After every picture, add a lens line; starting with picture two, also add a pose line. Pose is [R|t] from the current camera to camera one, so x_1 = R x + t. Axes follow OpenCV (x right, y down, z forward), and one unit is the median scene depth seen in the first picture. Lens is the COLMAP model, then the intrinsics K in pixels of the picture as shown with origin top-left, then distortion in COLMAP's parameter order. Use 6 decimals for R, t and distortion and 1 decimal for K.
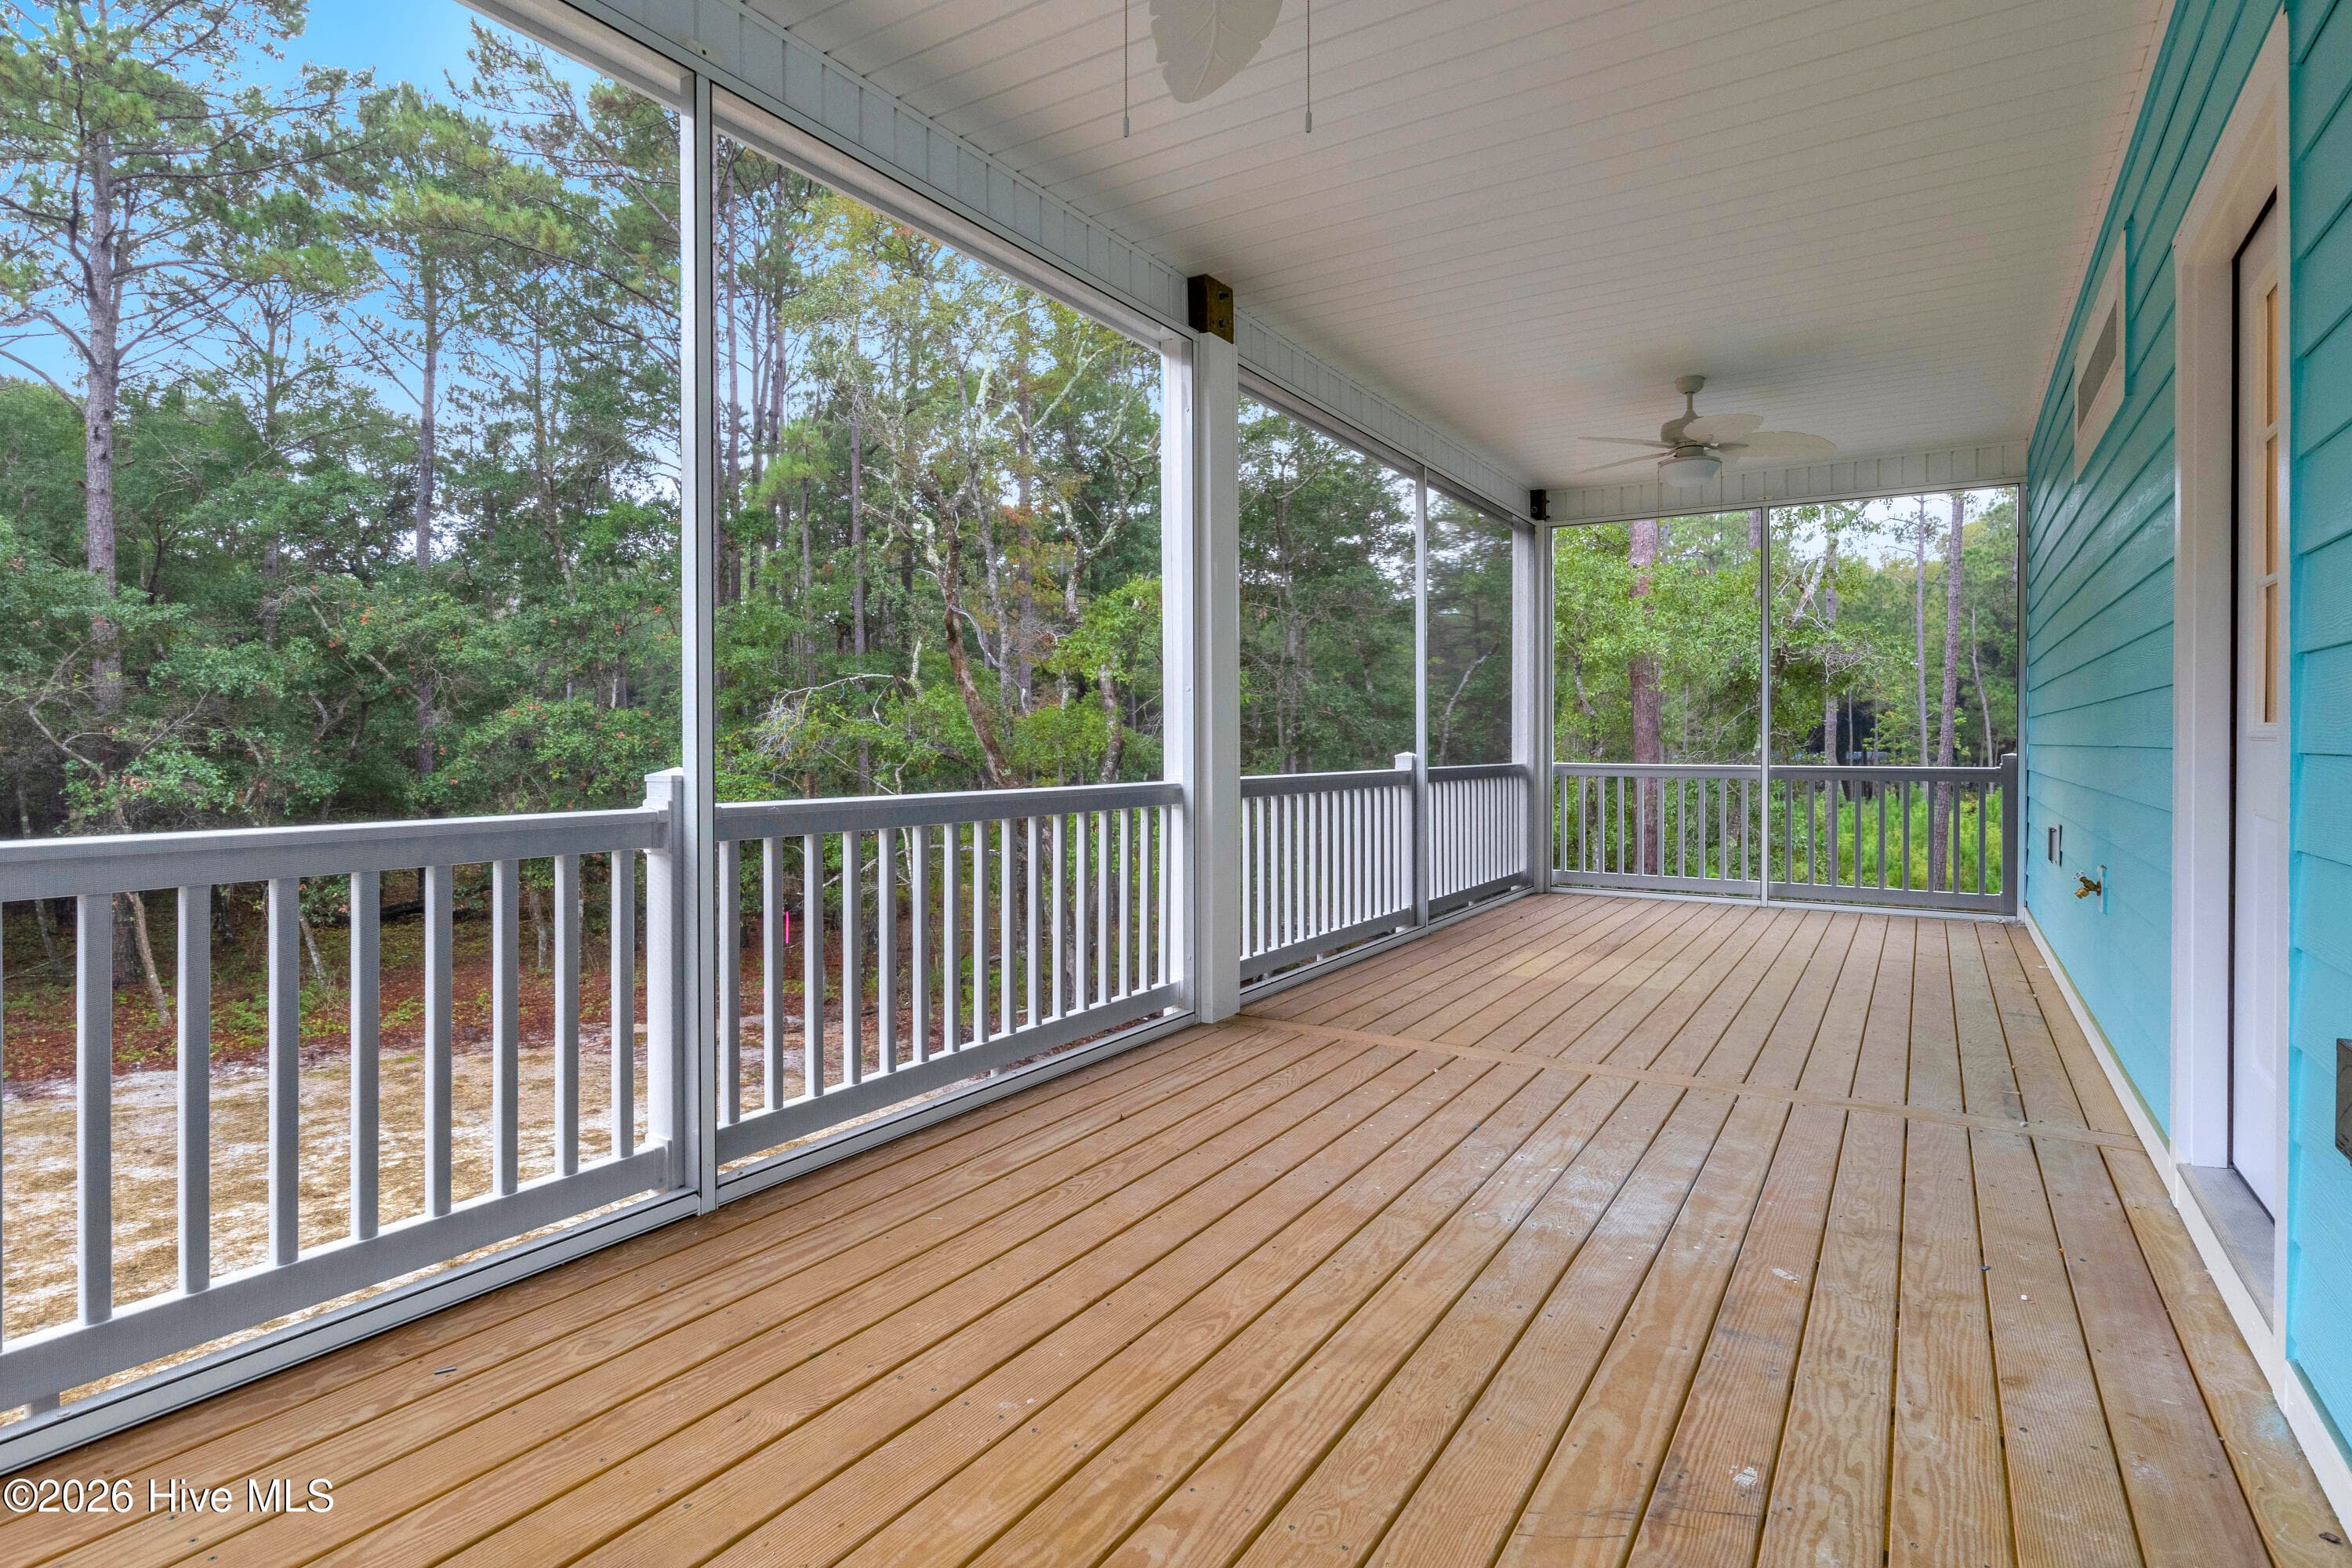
lens RADIAL K [[1174.3, 0, 1179.3], [0, 1174.3, 770.3], [0, 0, 1]] dist [-0.008124, 0.001122]
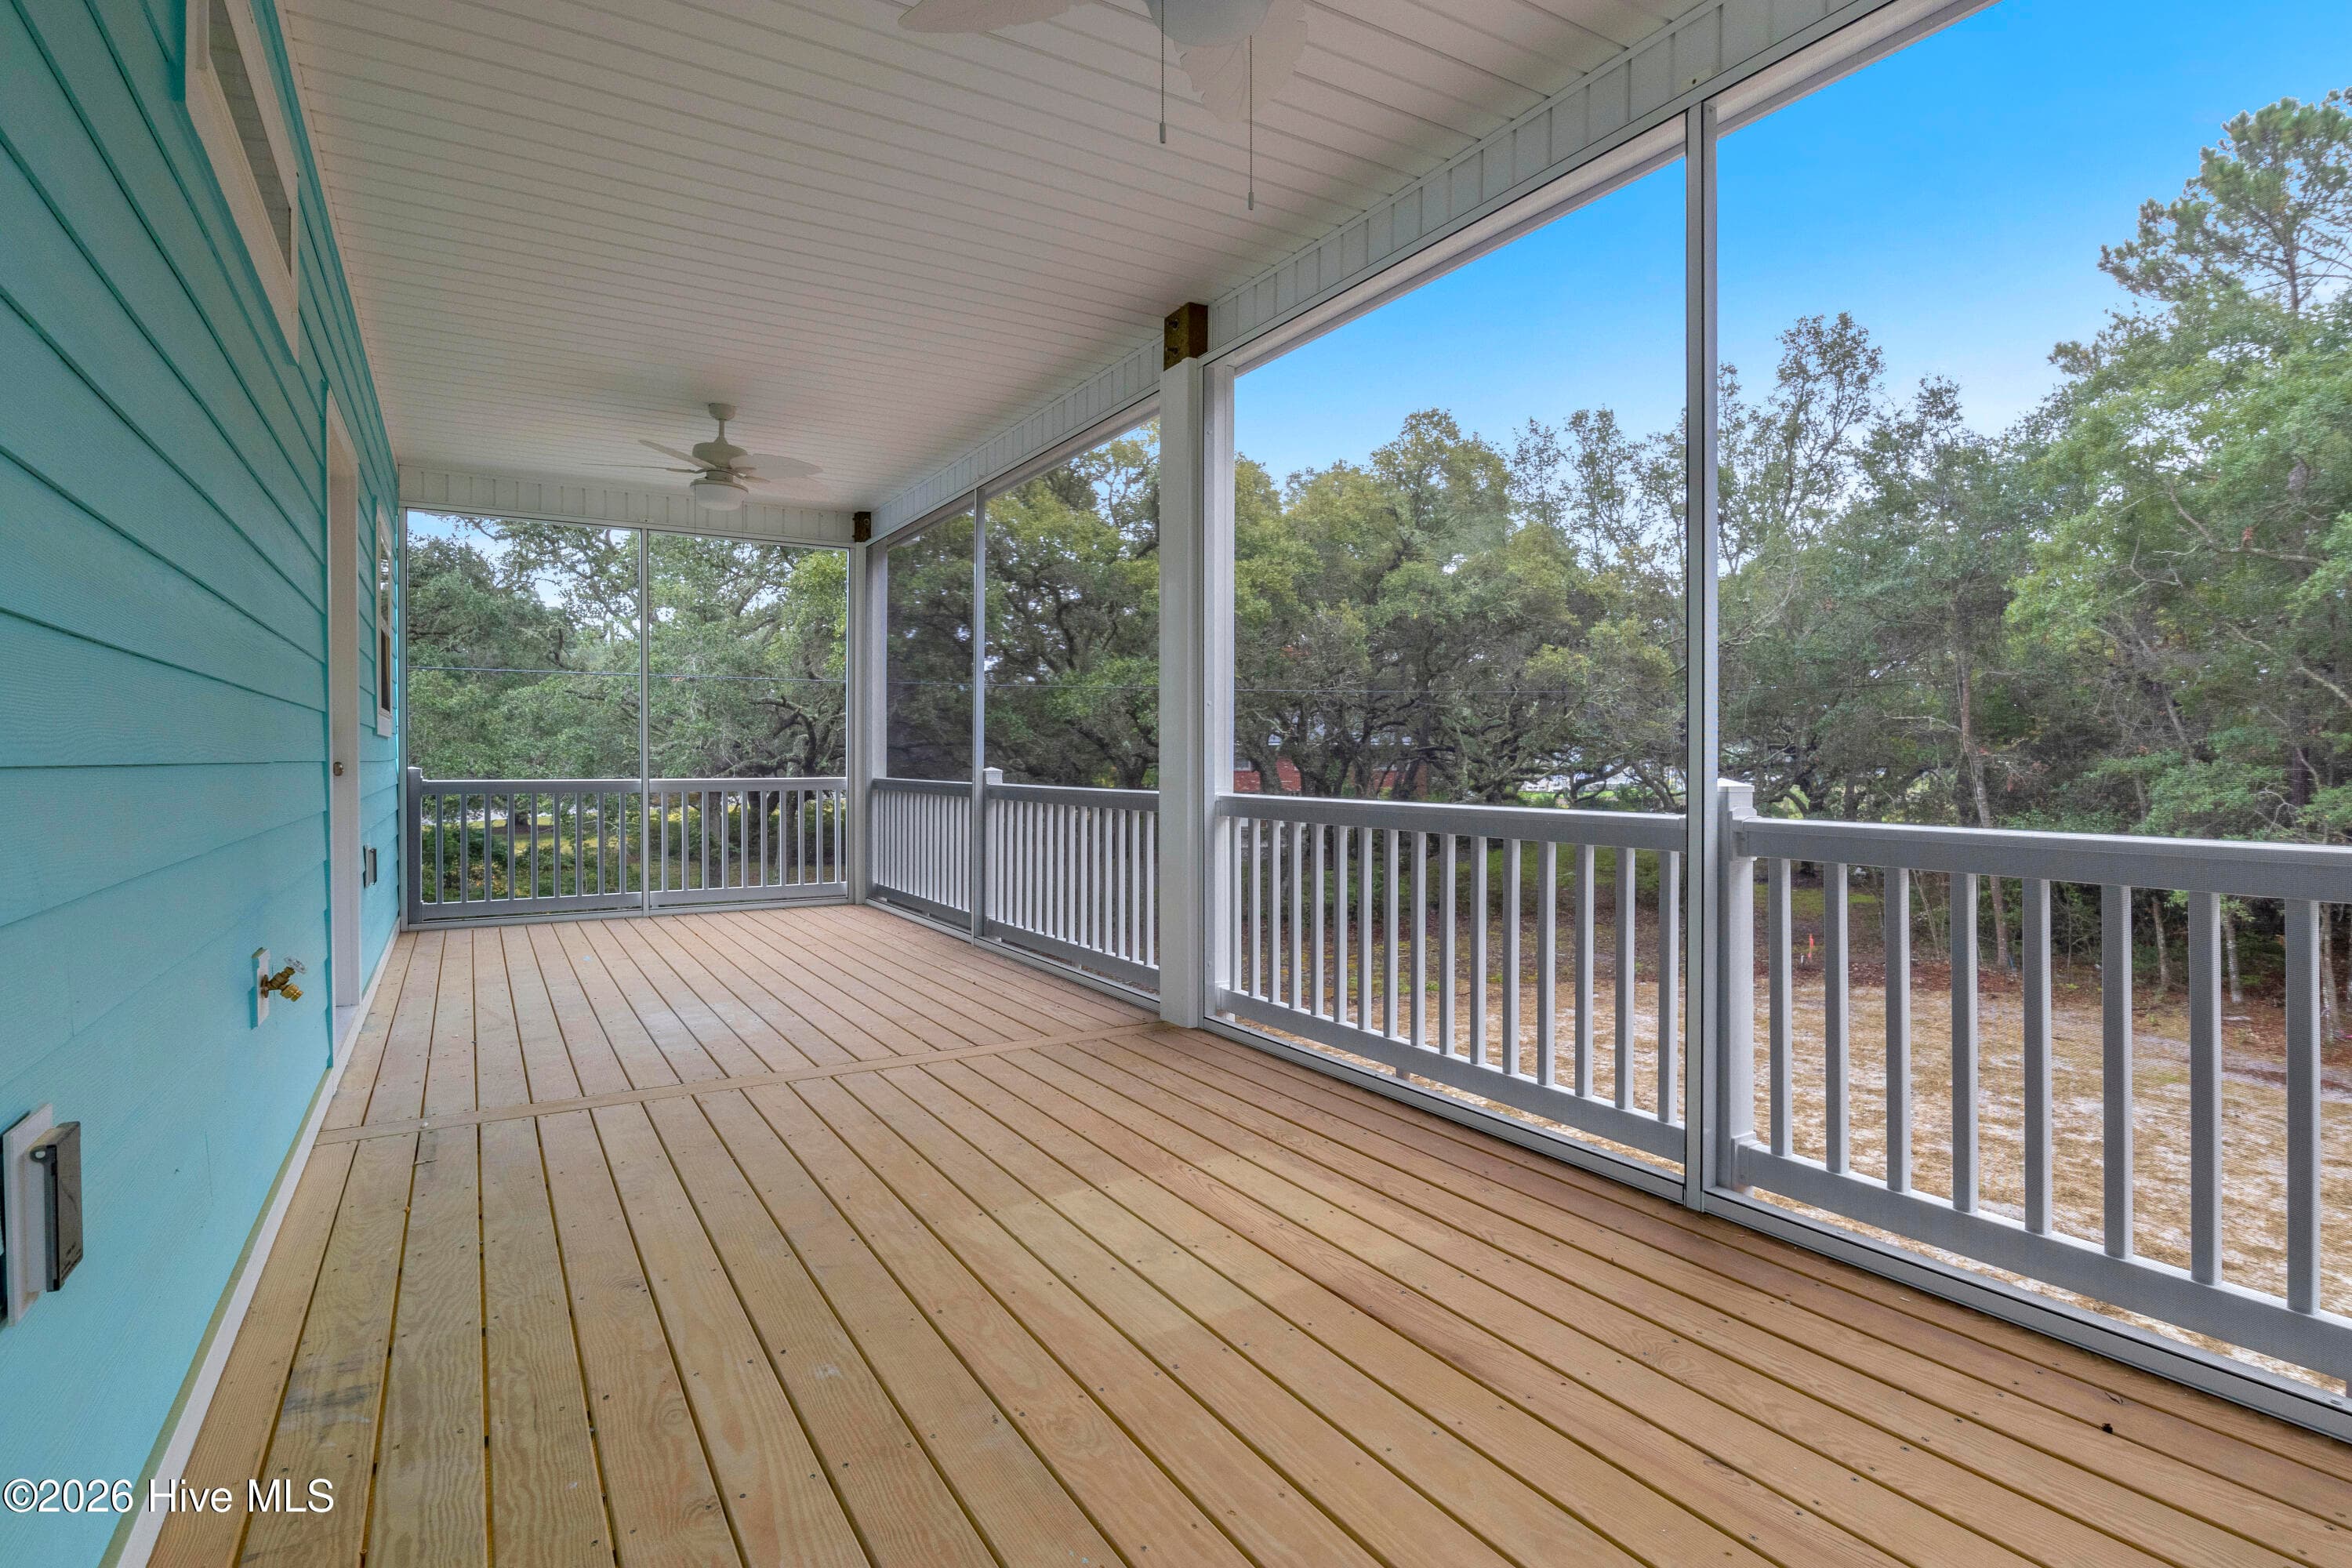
lens RADIAL K [[1174.3, 0, 1179.3], [0, 1174.3, 770.3], [0, 0, 1]] dist [-0.008124, 0.001122]
pose [[-0.446471, 0.022554, -0.894514, 0.628185], [-0.001542, 0.999661, 0.025975, -0.027009], [0.894797, 0.012977, -0.446285, 0.939436]]
